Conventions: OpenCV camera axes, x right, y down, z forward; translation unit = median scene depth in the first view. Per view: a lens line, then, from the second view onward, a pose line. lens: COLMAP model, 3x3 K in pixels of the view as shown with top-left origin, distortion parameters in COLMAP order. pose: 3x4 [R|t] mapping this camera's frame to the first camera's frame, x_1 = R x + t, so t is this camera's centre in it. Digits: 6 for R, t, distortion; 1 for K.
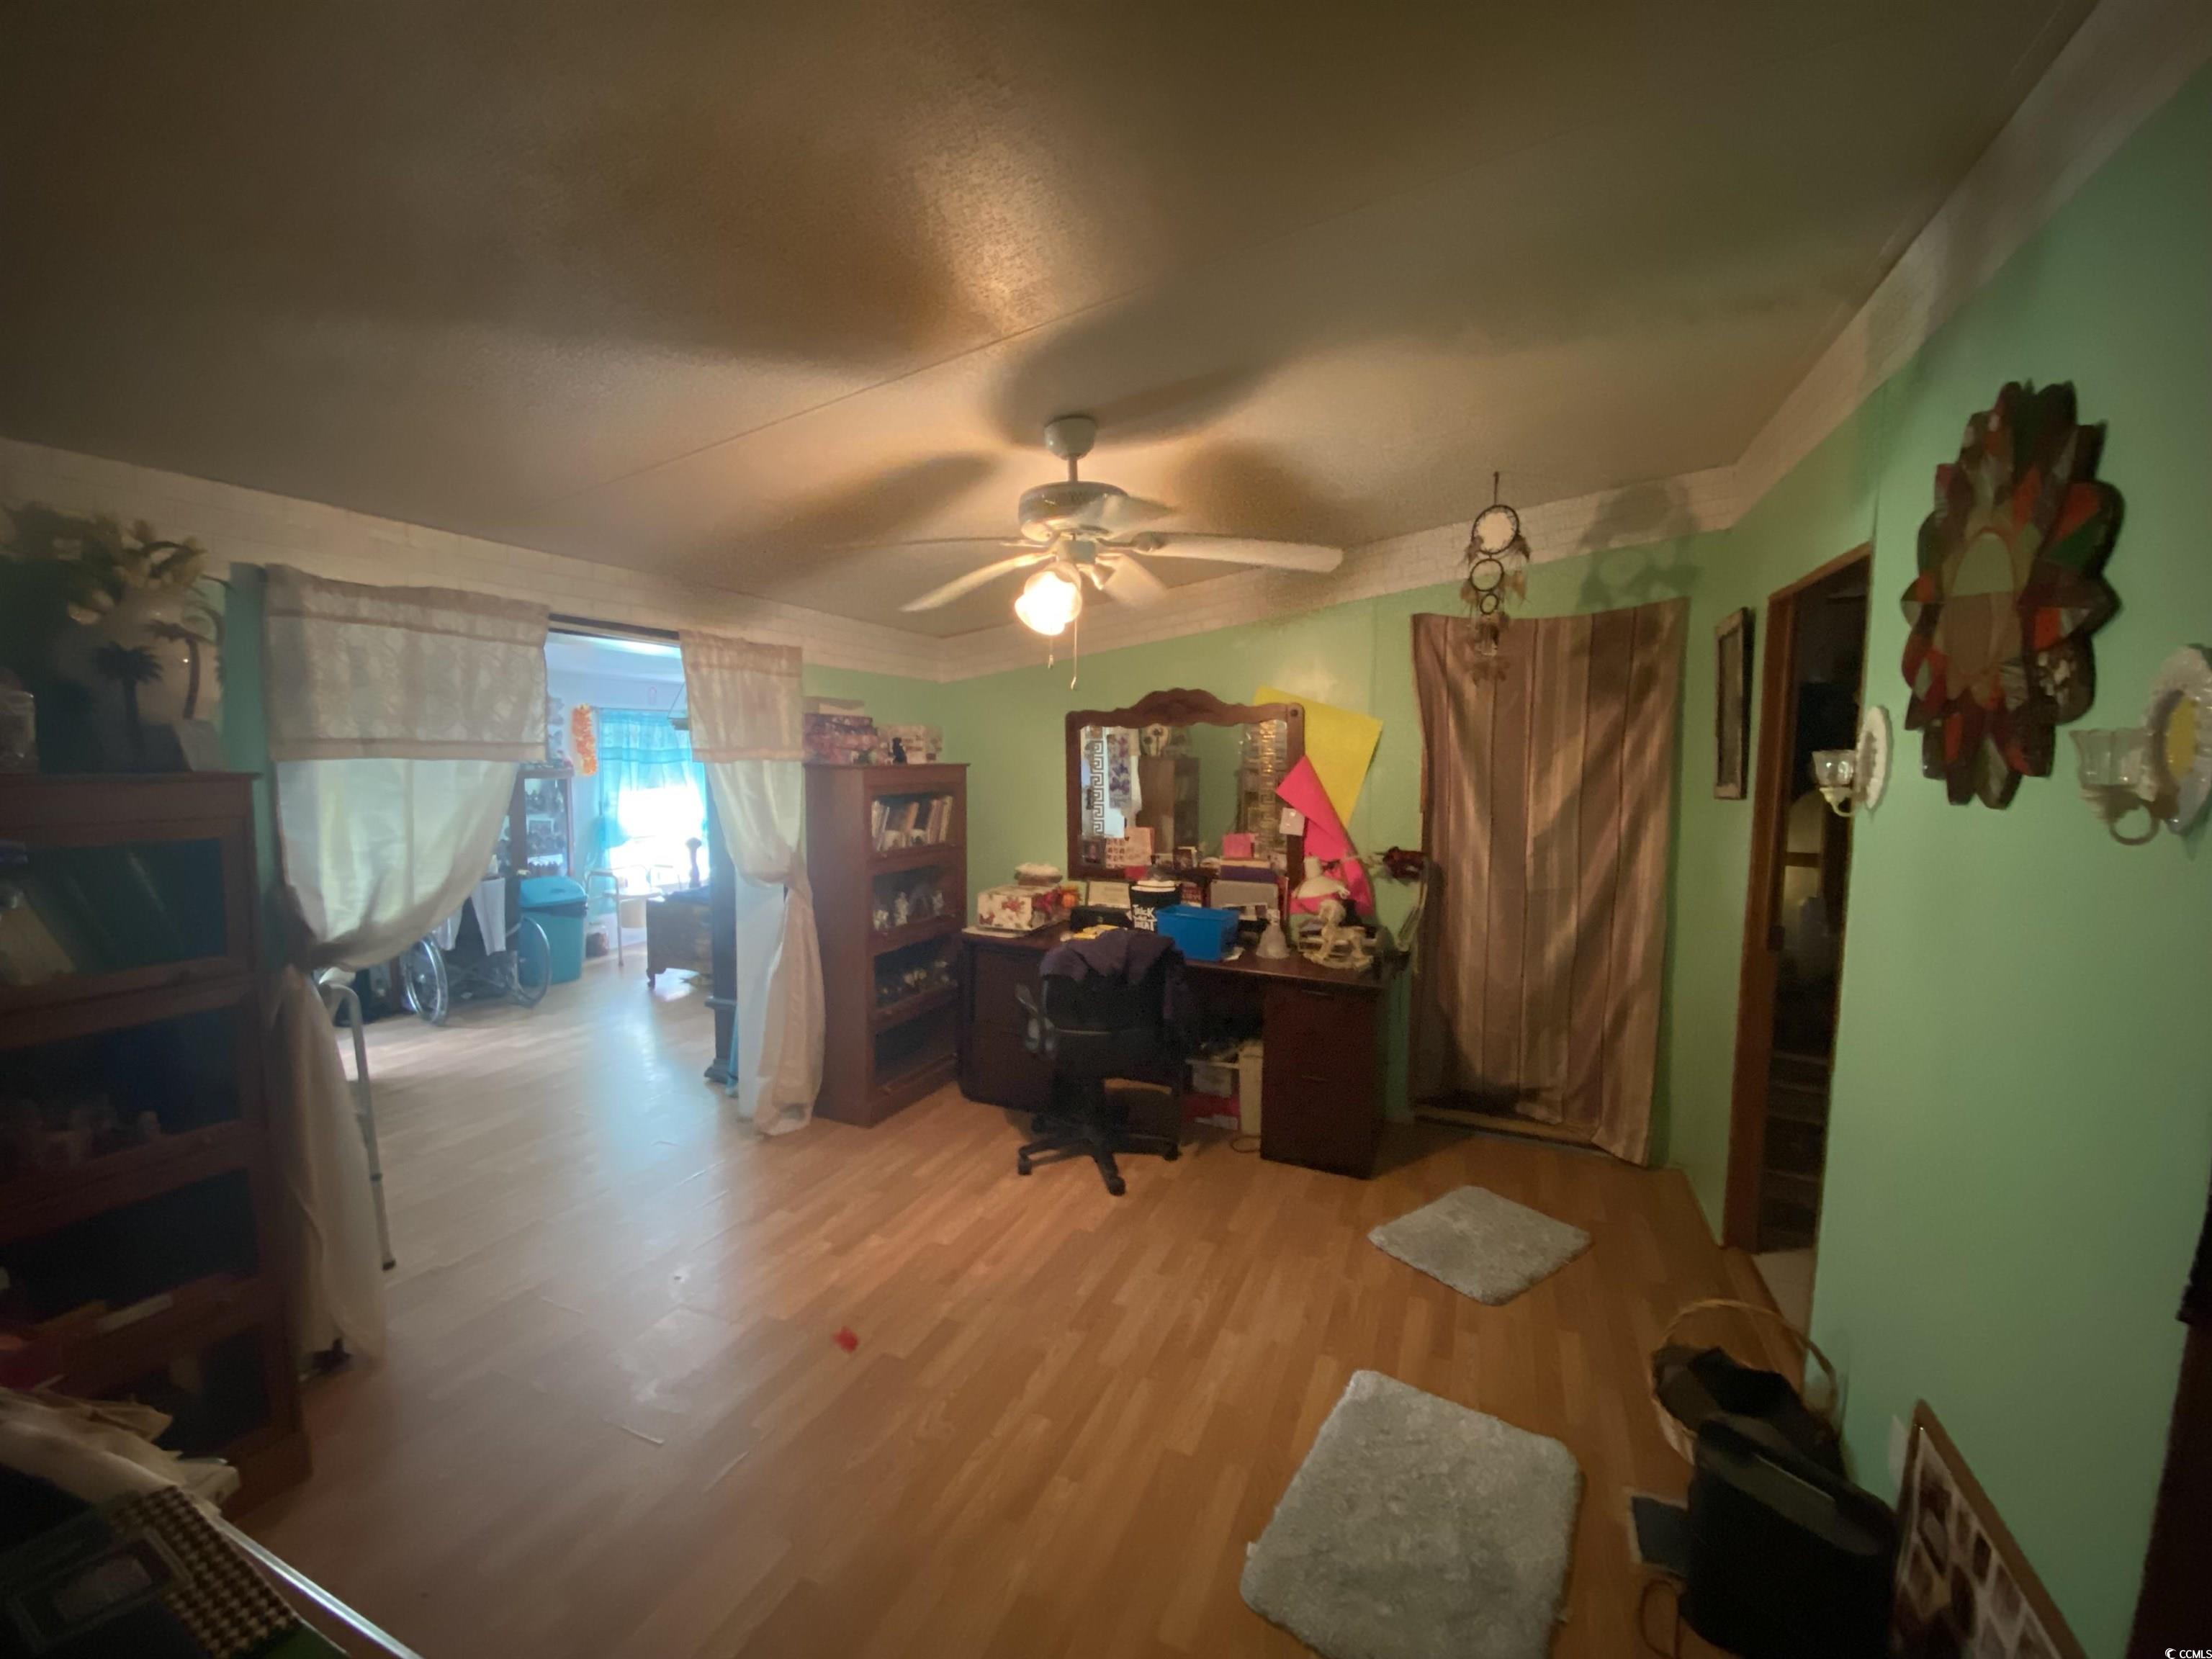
lens RADIAL K [[900.9, 0, 1097.2], [0, 900.9, 823.5], [0, 0, 1]] dist [0.000313, -0.014953]
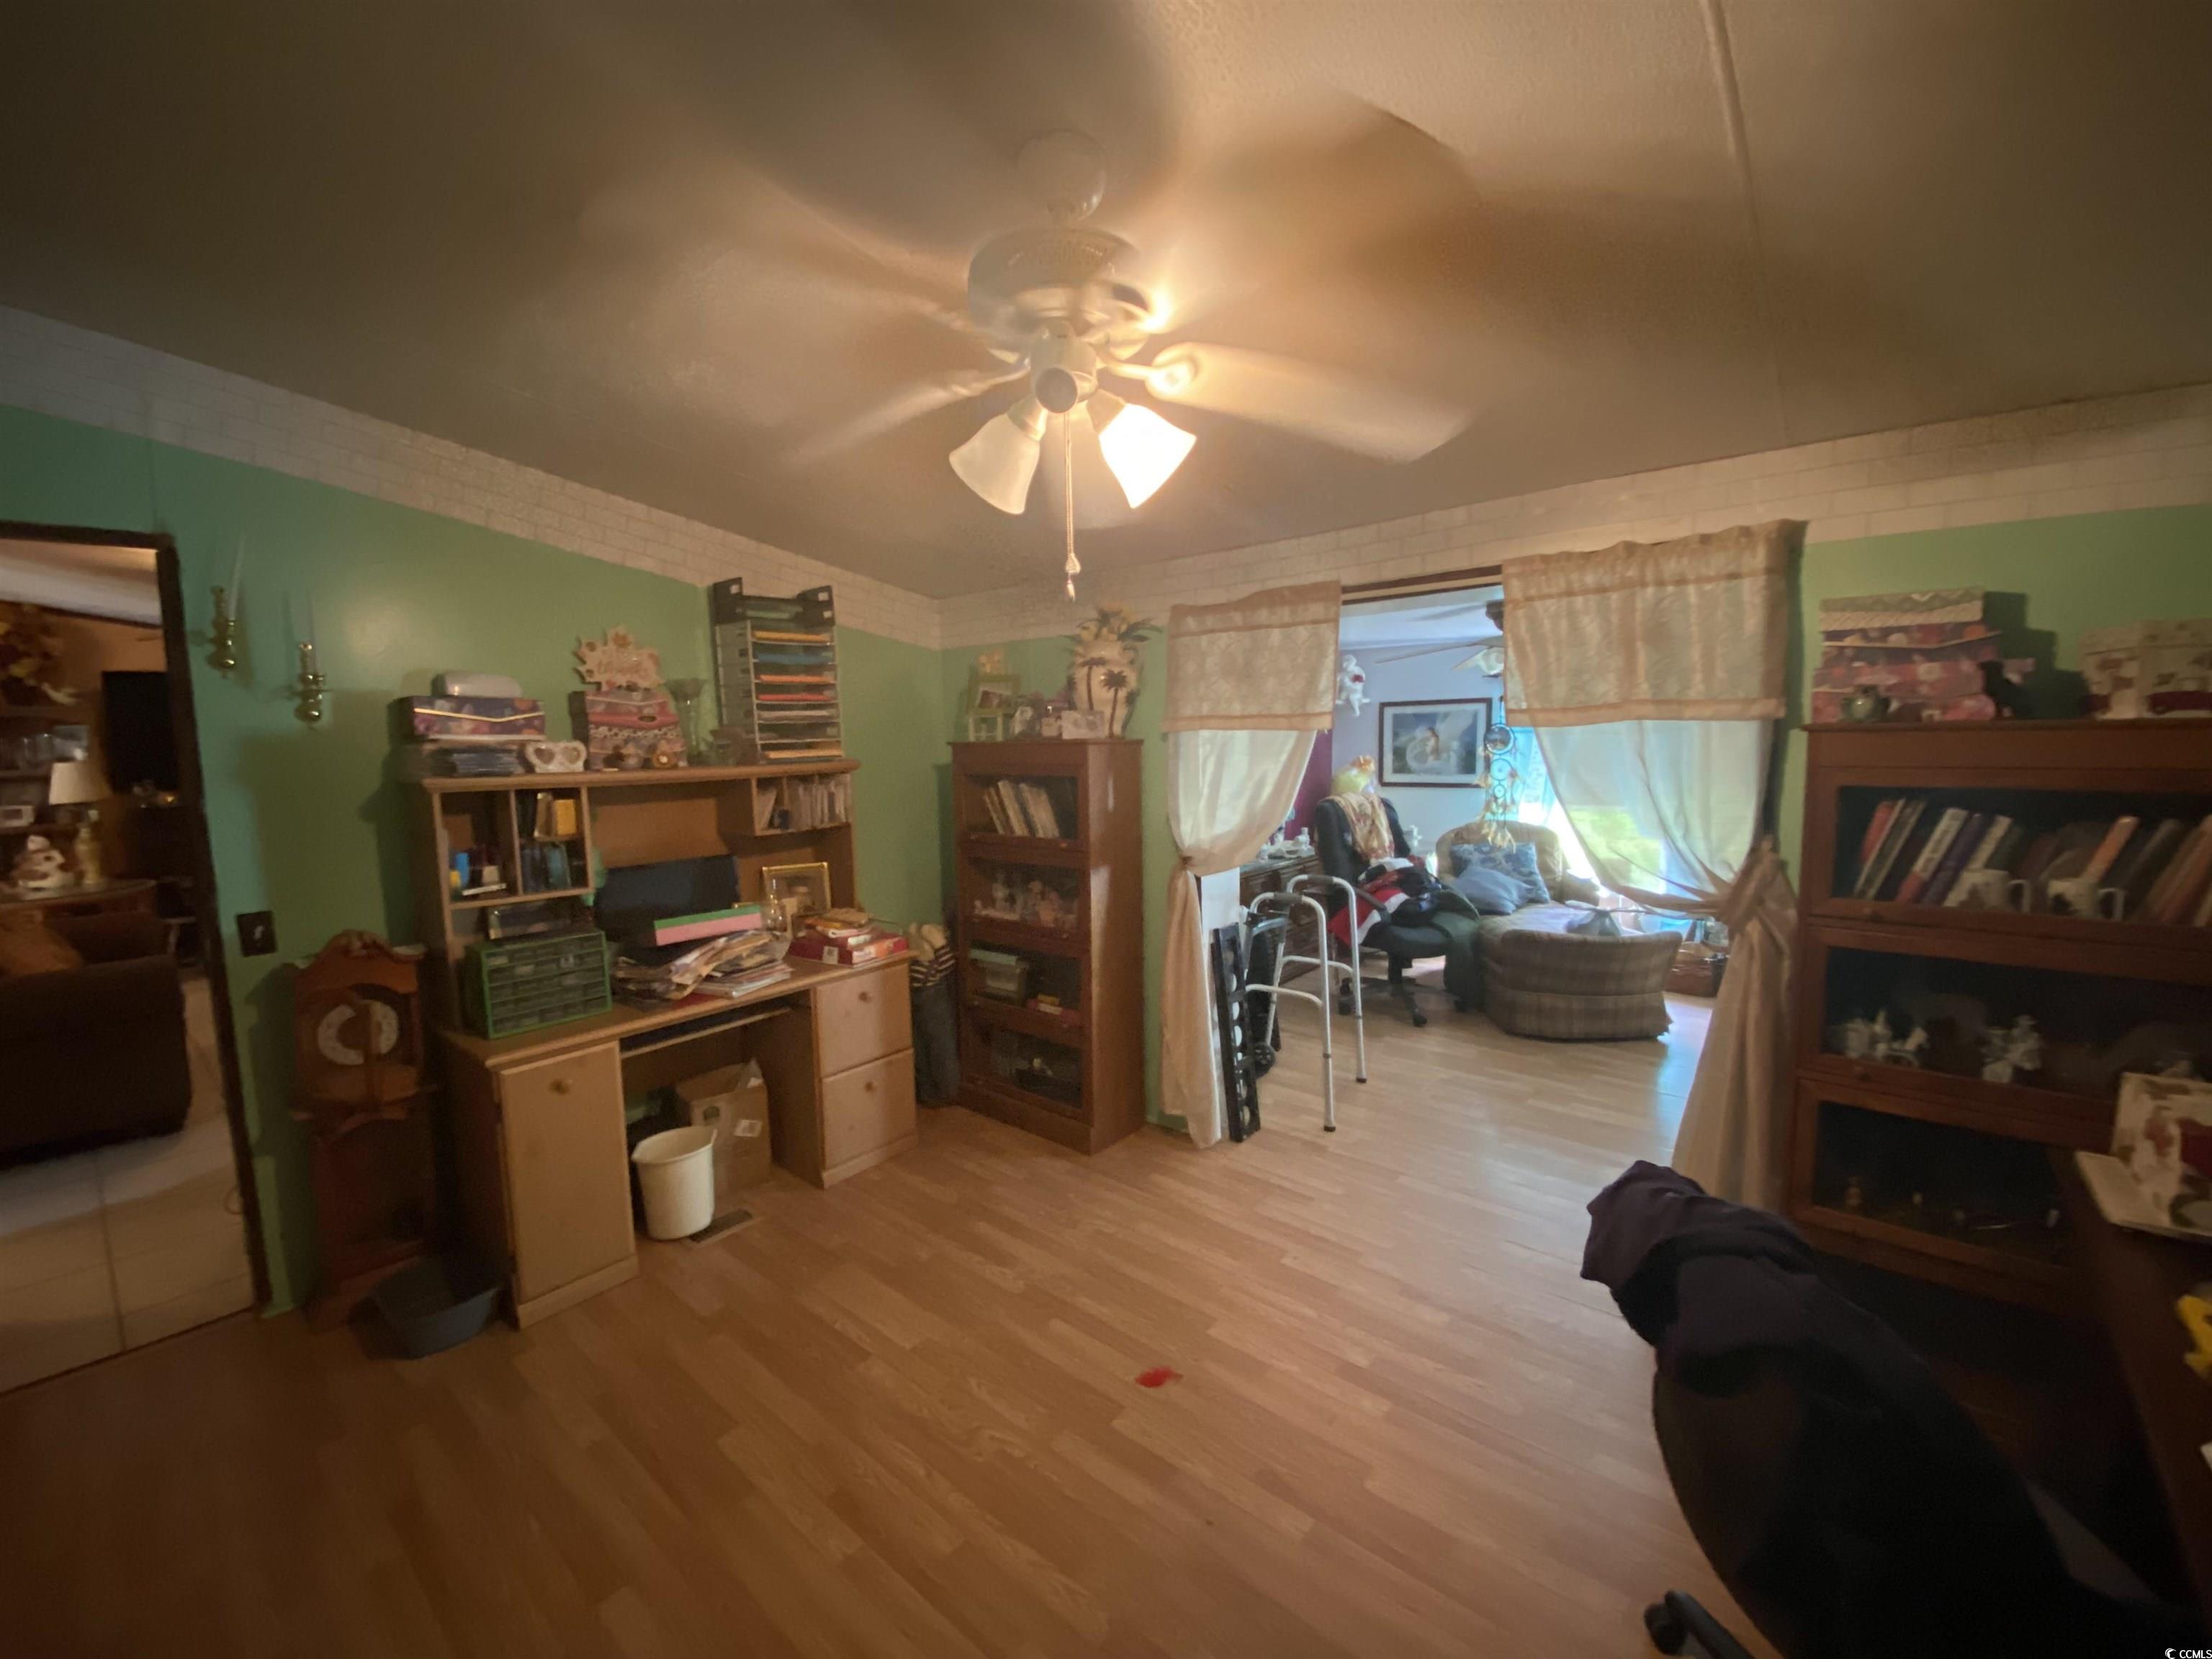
lens RADIAL K [[900.9, 0, 1097.2], [0, 900.9, 823.5], [0, 0, 1]] dist [0.000313, -0.014953]
pose [[-0.300854, 0.089029, -0.949505, 0.477910], [-0.053331, 0.992504, 0.109959, -0.059599], [0.952178, 0.083719, -0.293851, 1.026264]]
